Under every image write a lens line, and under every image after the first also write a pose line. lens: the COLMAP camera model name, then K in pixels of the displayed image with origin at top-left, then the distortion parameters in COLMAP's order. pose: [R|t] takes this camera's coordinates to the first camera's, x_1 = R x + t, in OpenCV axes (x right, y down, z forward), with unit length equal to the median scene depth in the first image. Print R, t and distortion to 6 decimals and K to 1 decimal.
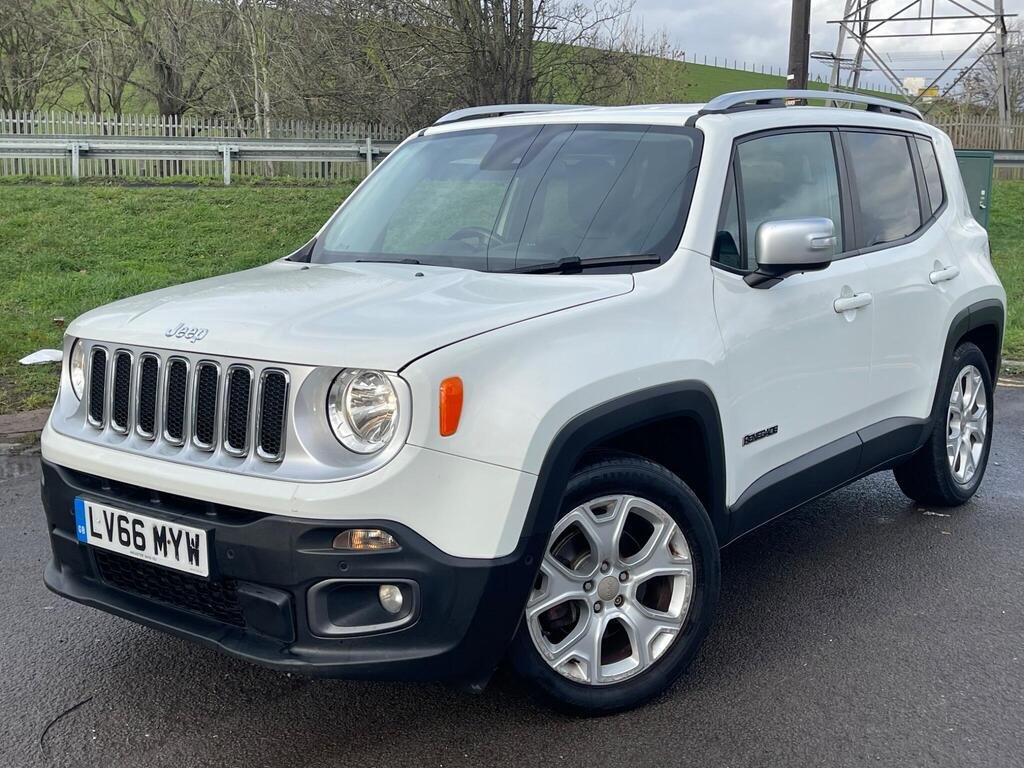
lens RADIAL K [[1169.5, 0, 512.0], [0, 1169.5, 384.0], [0, 0, 1]] dist [0.082645, -0.164711]
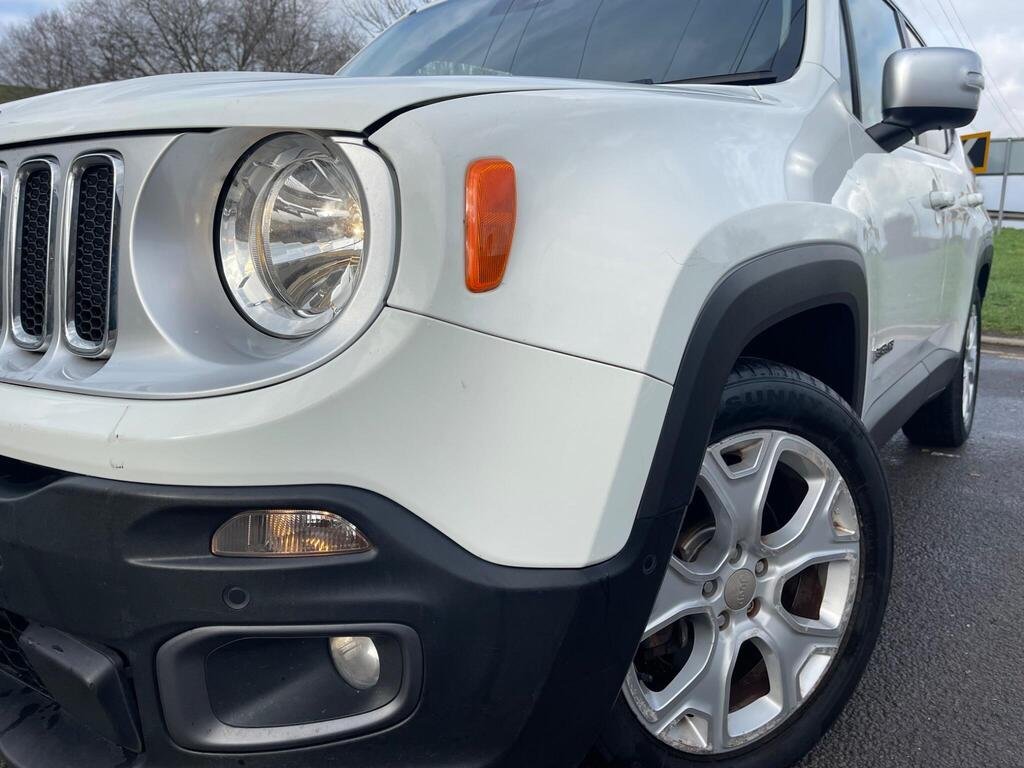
lens RADIAL K [[892.2, 0, 520.2], [0, 892.2, 378.0], [0, 0, 1]] dist [0.038383, -0.009707]
pose [[0.999210, -0.002715, 0.039652, -0.046805], [0.001727, 0.999687, 0.024947, 0.058788], [-0.039707, -0.024859, 0.998902, 0.574778]]
